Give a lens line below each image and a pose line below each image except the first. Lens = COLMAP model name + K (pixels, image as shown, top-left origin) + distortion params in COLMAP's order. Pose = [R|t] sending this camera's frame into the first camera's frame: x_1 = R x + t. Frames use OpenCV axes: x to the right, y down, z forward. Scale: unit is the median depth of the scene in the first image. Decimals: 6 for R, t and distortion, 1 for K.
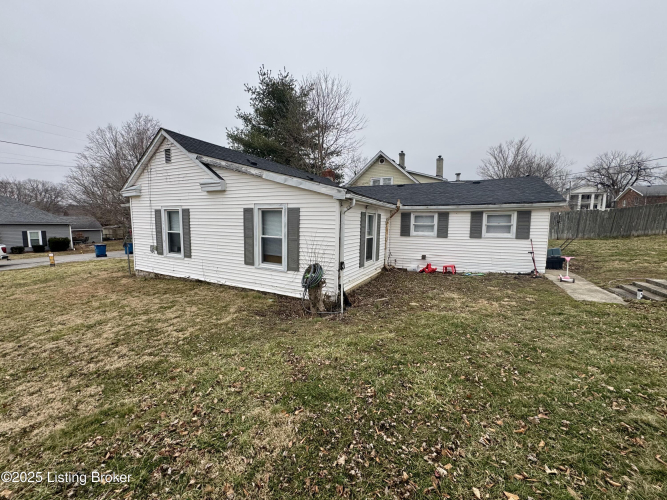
lens RADIAL K [[264.4, 0, 332.2], [0, 264.4, 248.7], [0, 0, 1]] dist [-0.001113, -0.000062]
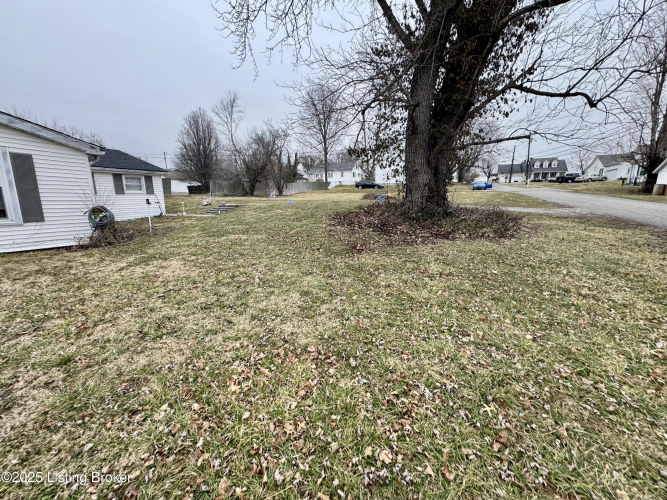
lens RADIAL K [[264.4, 0, 332.2], [0, 264.4, 248.7], [0, 0, 1]] dist [-0.001113, -0.000062]
pose [[-0.012698, -0.195397, 0.980642, -0.794794], [0.098816, 0.975675, 0.195687, 0.069659], [-0.995025, 0.099388, 0.006920, -0.046490]]
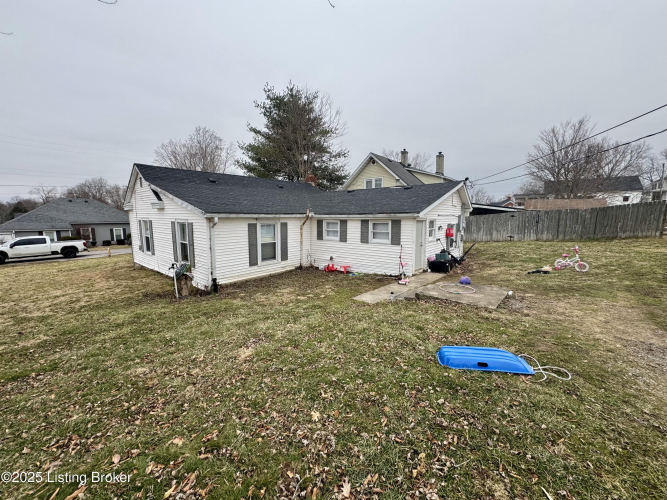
lens RADIAL K [[264.4, 0, 332.2], [0, 264.4, 248.7], [0, 0, 1]] dist [-0.001113, -0.000062]
pose [[0.975235, 0.016108, -0.220583, 0.625439], [-0.010261, 0.999566, 0.027629, -0.043554], [0.220932, -0.024681, 0.974977, -0.139011]]
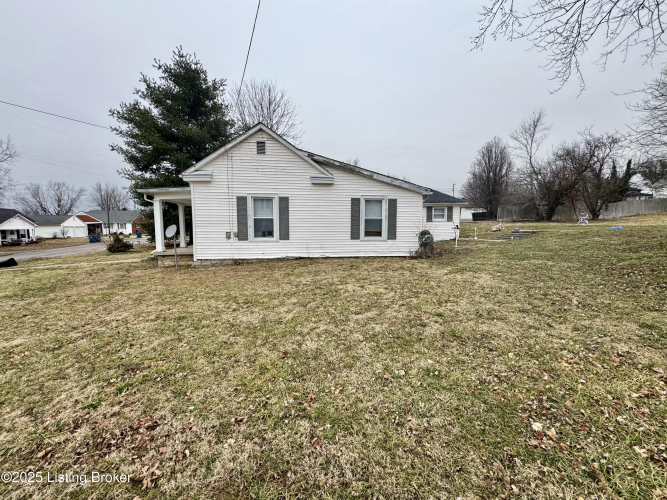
lens RADIAL K [[264.4, 0, 332.2], [0, 264.4, 248.7], [0, 0, 1]] dist [-0.001113, -0.000062]
pose [[0.812656, -0.064941, 0.579114, -0.953610], [0.072168, 0.997336, 0.010569, 0.068828], [-0.578257, 0.033205, 0.815178, -0.044882]]
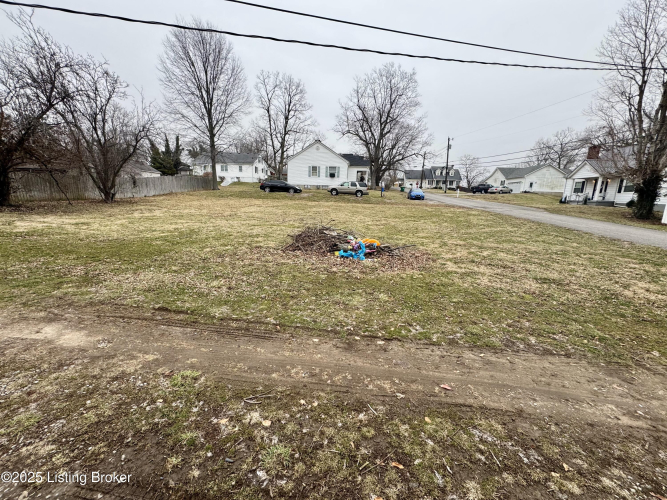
lens RADIAL K [[264.4, 0, 332.2], [0, 264.4, 248.7], [0, 0, 1]] dist [-0.001113, -0.000062]
pose [[-0.358412, -0.200412, 0.911798, 0.679976], [0.053772, 0.970632, 0.234481, -0.037590], [-0.932013, 0.133070, -0.337110, -0.178449]]
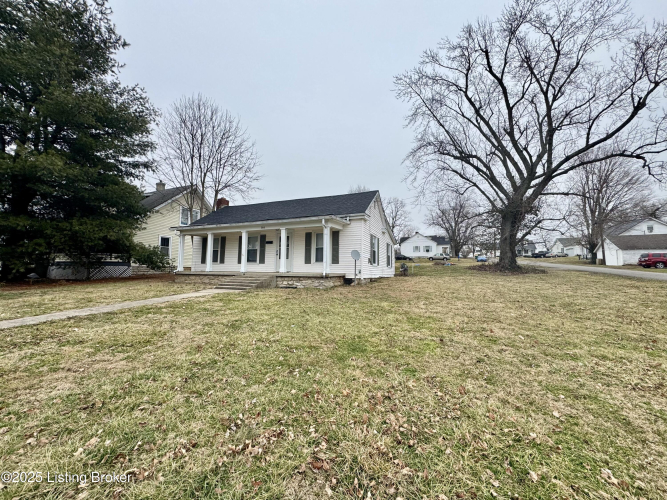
lens RADIAL K [[264.4, 0, 332.2], [0, 264.4, 248.7], [0, 0, 1]] dist [-0.001113, -0.000062]
pose [[-0.076334, 0.073953, 0.994336, -2.060885], [0.089282, 0.993747, -0.067055, 0.013780], [-0.993077, 0.083657, -0.082459, 1.309110]]
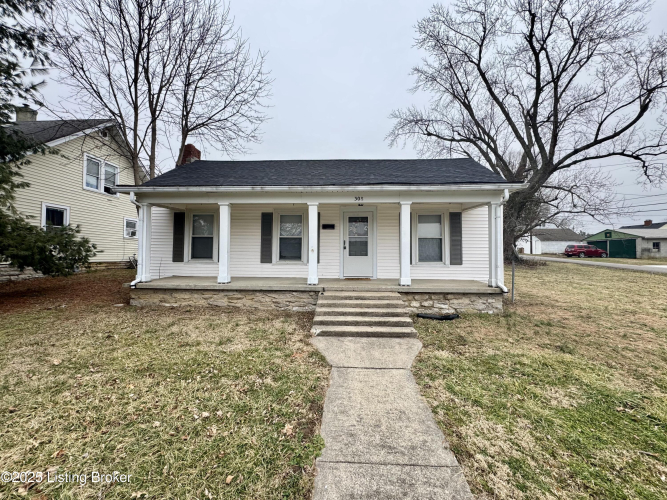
lens RADIAL K [[264.4, 0, 332.2], [0, 264.4, 248.7], [0, 0, 1]] dist [-0.001113, -0.000062]
pose [[-0.410151, 0.012110, 0.911937, -1.335183], [0.081146, 0.996431, 0.023264, -0.101103], [-0.908401, 0.083542, -0.409669, 1.882754]]
